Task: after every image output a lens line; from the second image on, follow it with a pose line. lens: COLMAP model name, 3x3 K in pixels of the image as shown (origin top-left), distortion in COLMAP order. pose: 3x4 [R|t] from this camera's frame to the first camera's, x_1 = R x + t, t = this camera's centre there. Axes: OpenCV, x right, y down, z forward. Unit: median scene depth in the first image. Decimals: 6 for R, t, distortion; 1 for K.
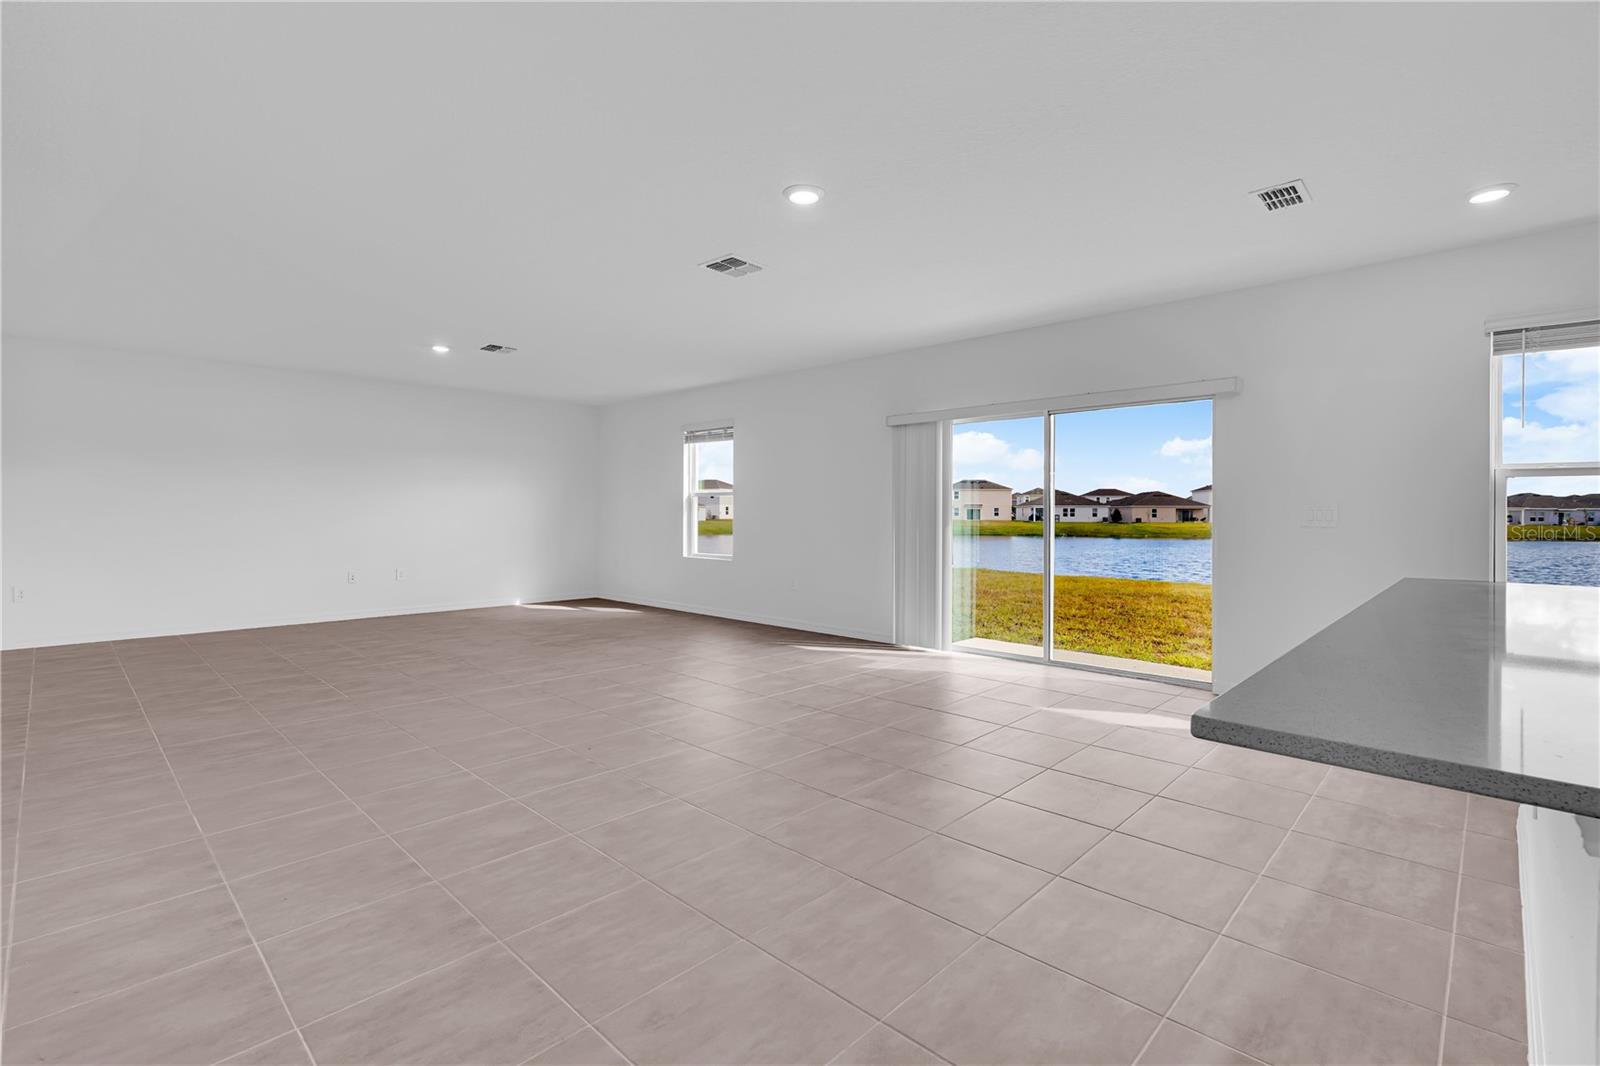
lens RADIAL K [[727.4, 0, 800.3], [0, 727.4, 514.7], [0, 0, 1]] dist [-0.009704, 0.000802]
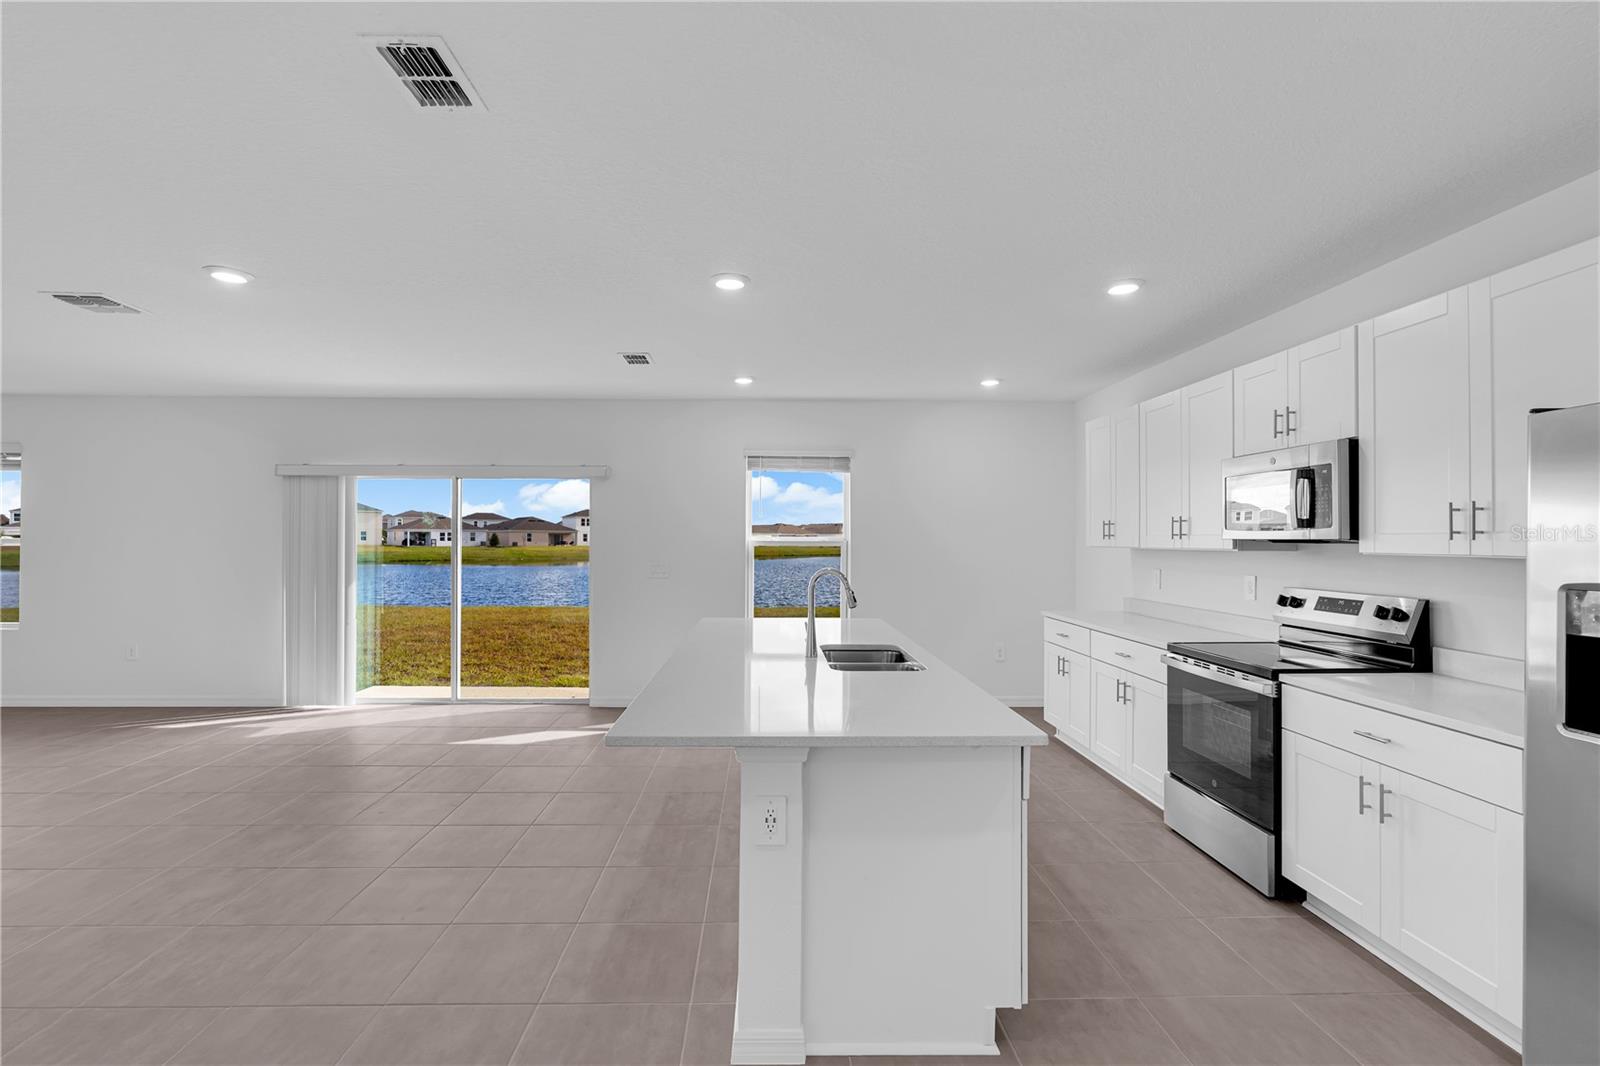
lens RADIAL K [[730.1, 0, 777.3], [0, 730.1, 535.4], [0, 0, 1]] dist [-0.002519, 0.000483]
pose [[0.708650, 0.001509, 0.705558, -0.085121], [-0.000767, 0.999999, -0.001368, -0.042960], [-0.705559, 0.000428, 0.708651, -0.120620]]
